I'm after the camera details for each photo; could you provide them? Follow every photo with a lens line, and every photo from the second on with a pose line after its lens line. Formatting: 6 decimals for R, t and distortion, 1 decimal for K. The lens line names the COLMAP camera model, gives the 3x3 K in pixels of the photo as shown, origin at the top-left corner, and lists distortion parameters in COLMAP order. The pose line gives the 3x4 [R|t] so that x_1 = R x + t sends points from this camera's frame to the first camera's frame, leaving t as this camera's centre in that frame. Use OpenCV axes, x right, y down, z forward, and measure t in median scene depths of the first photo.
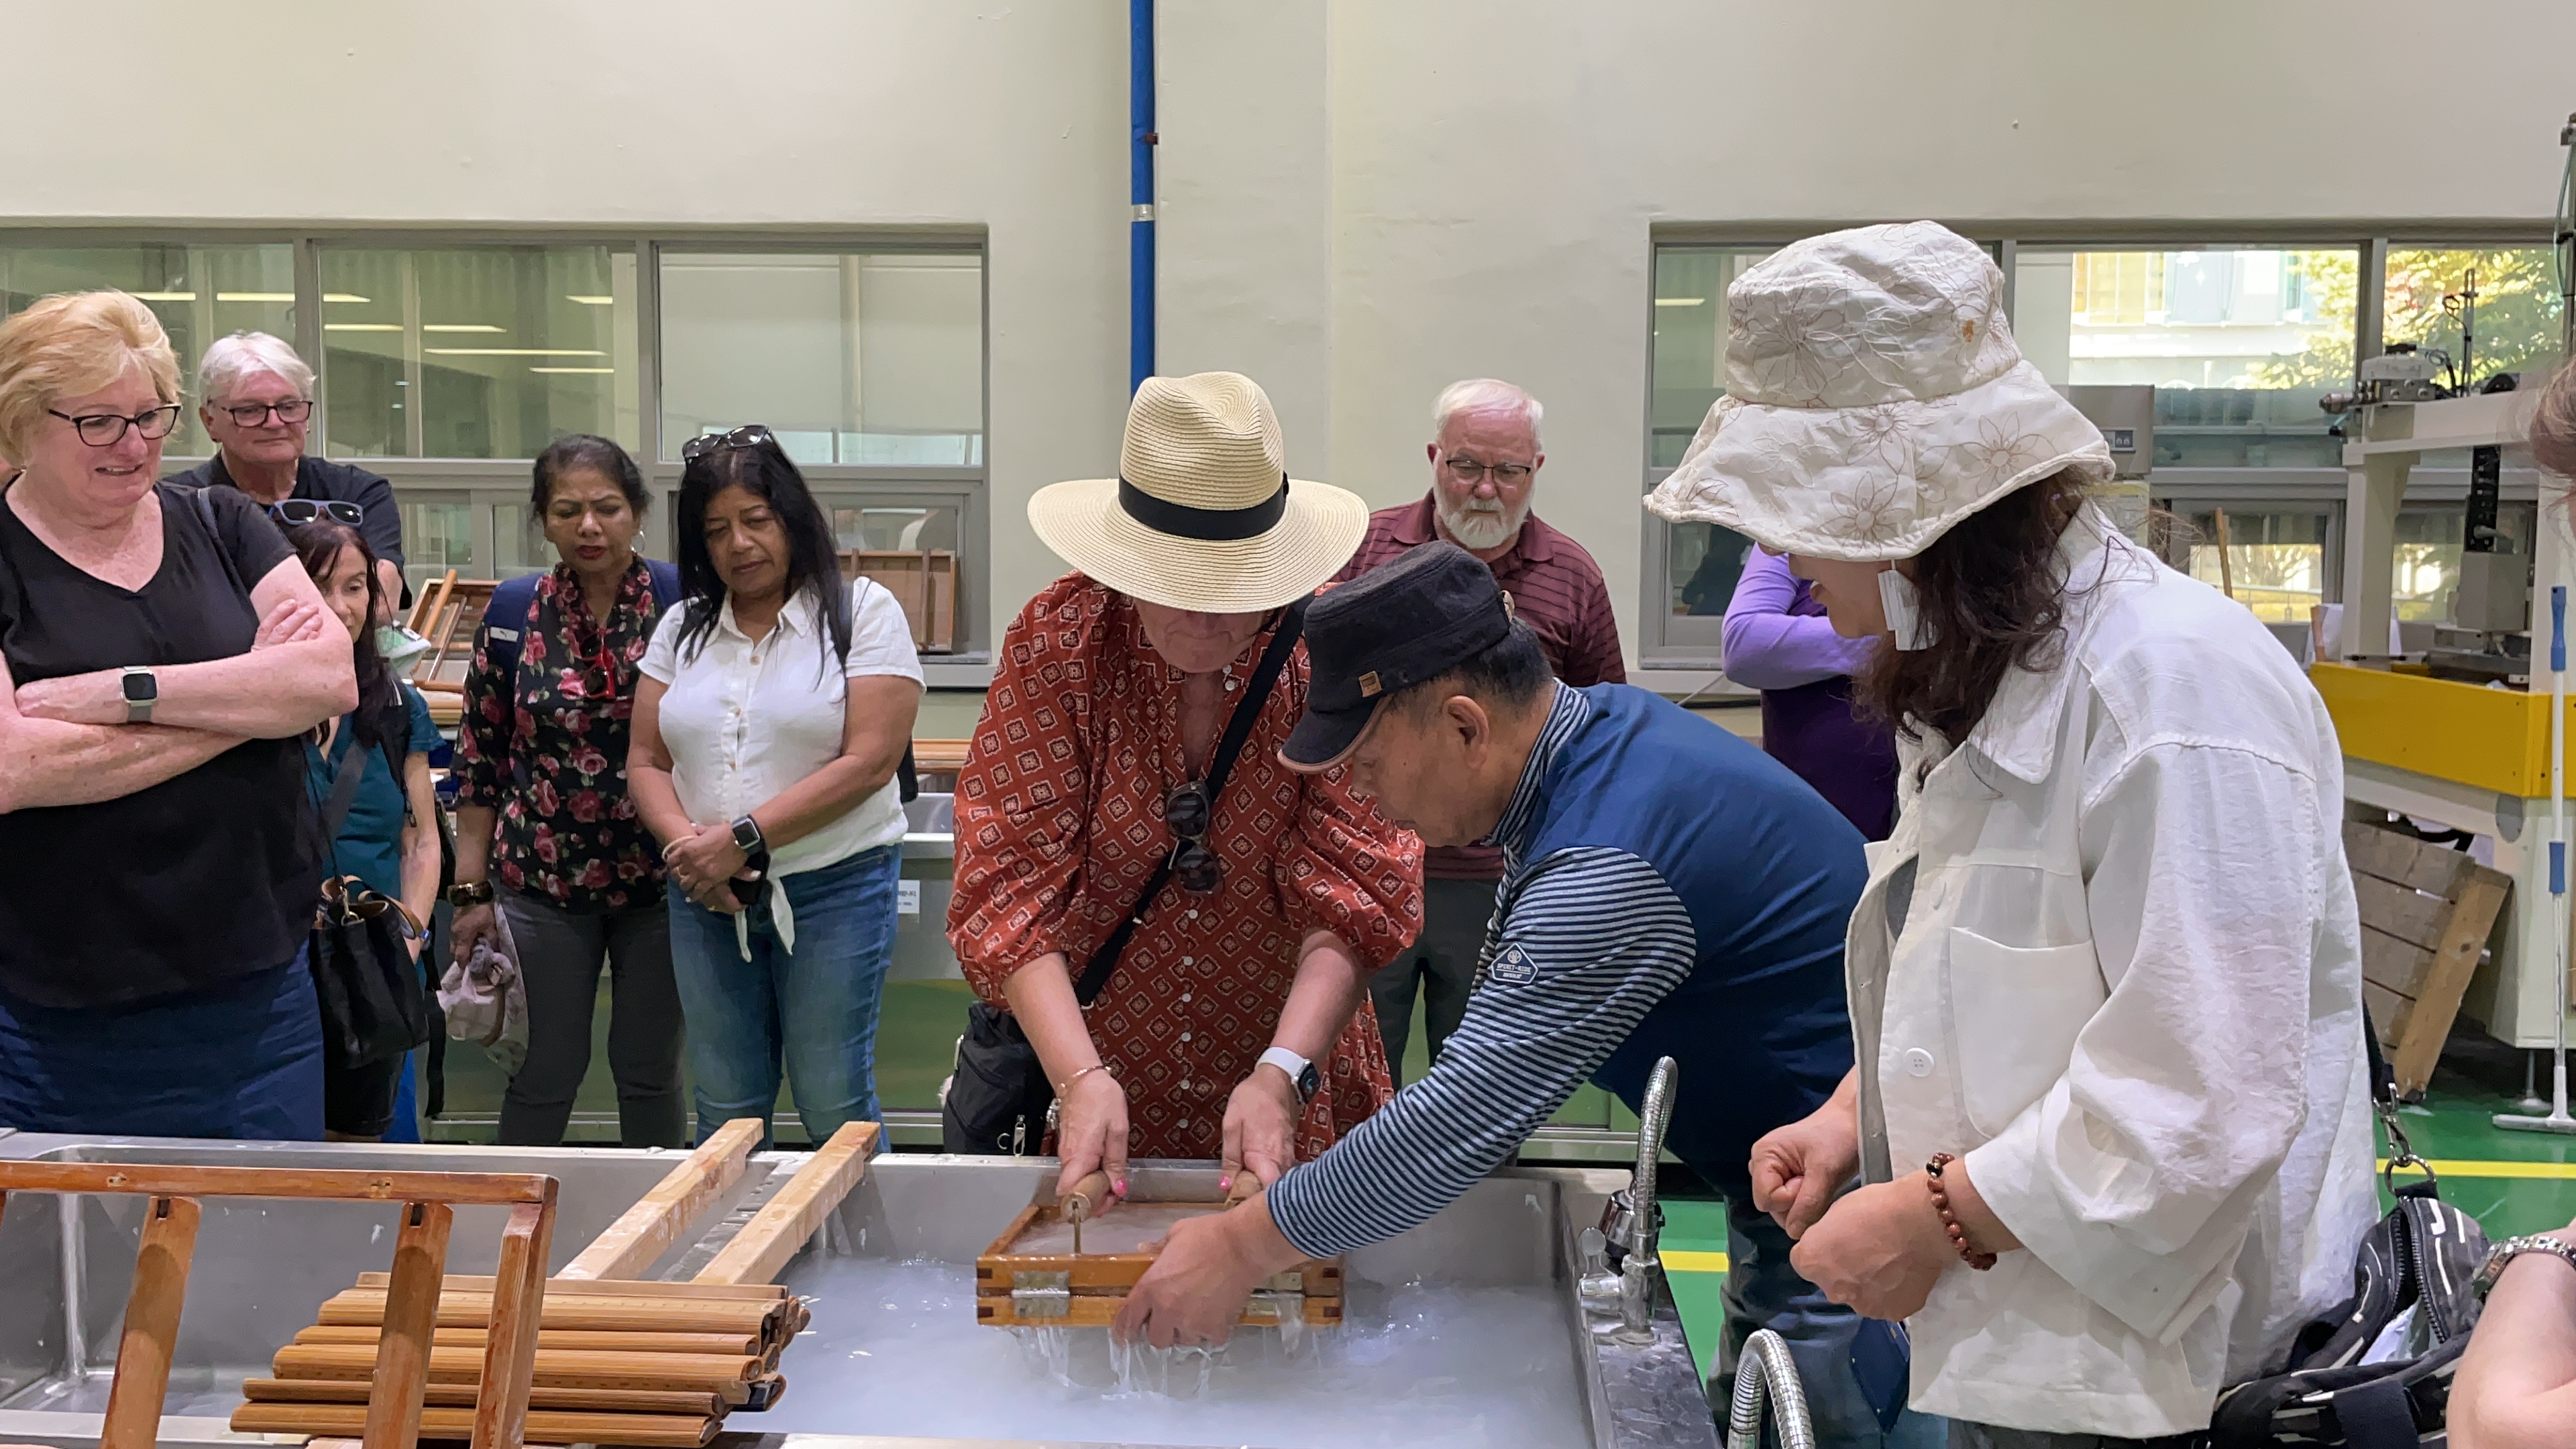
lens RADIAL K [[2207.0, 0, 1291.7], [0, 2207.0, 694.5], [0, 0, 1]] dist [0.049484, -0.042559]
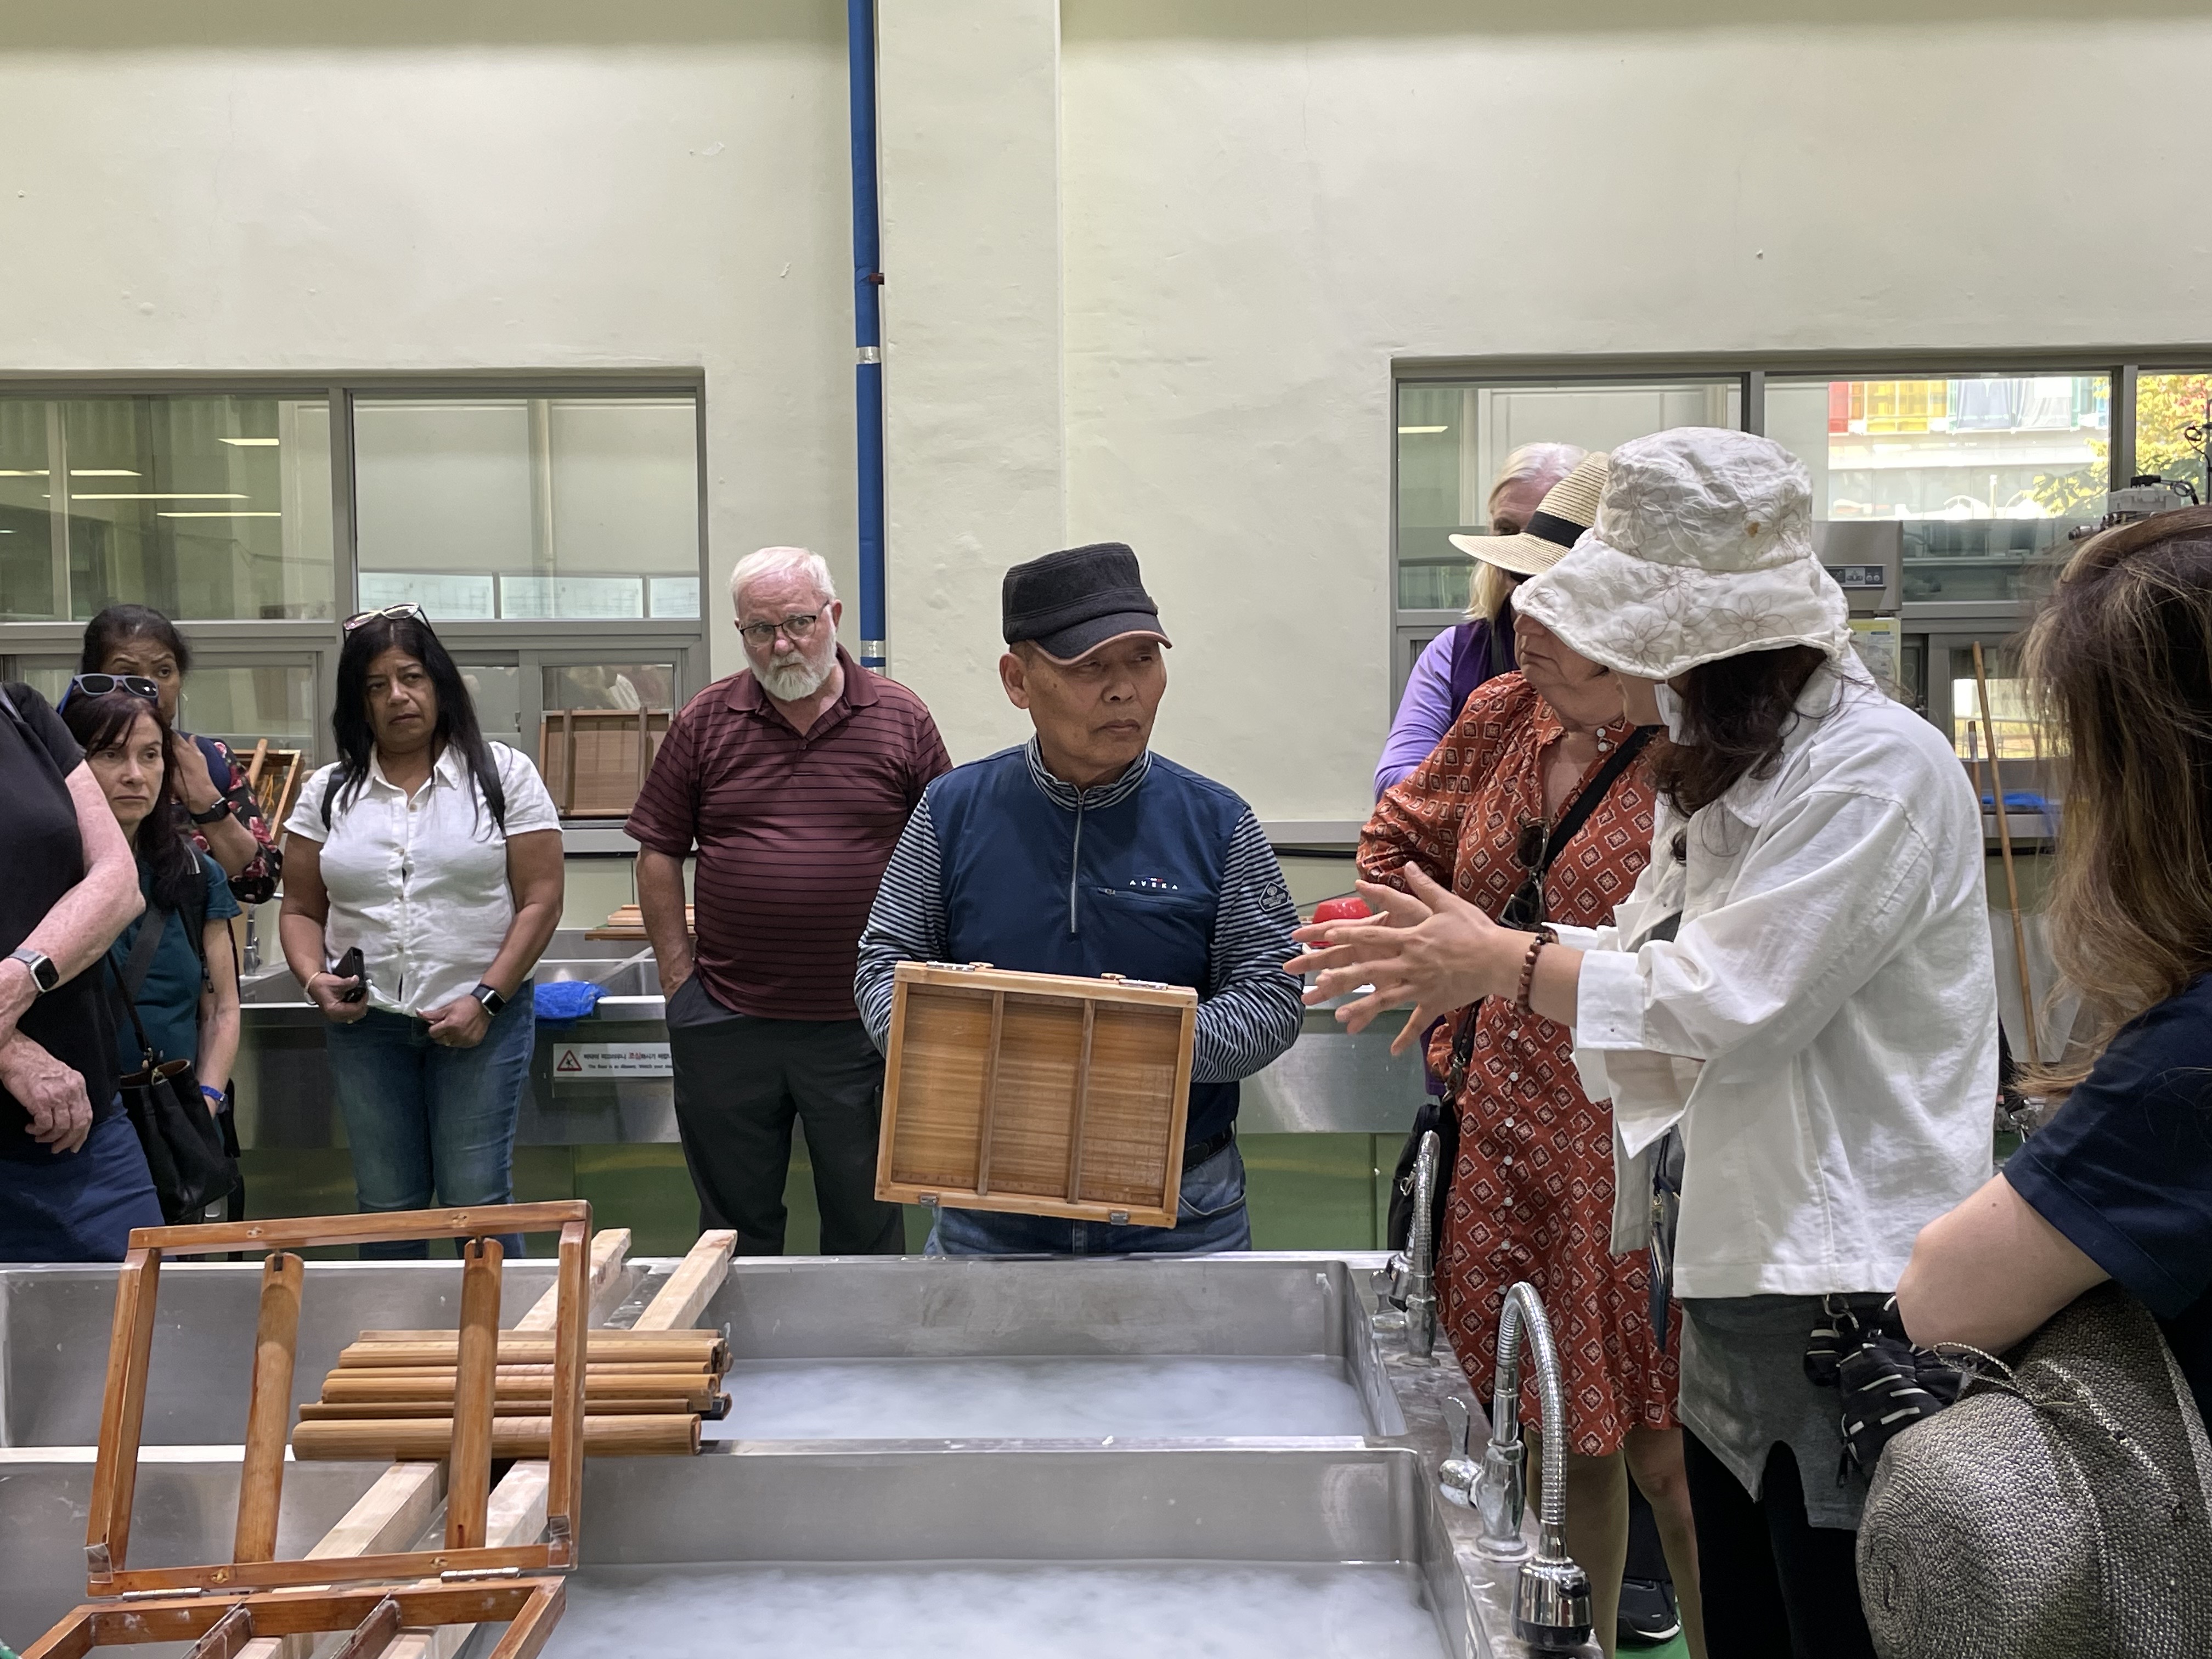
lens RADIAL K [[2564.0, 0, 1109.8], [0, 2564.0, 827.4], [0, 0, 1]] dist [0.053475, 0.000000]
pose [[0.998476, -0.020061, 0.051404, -0.023424], [0.020767, 0.999697, -0.013227, 0.004624], [-0.051123, 0.014275, 0.998590, -0.116061]]
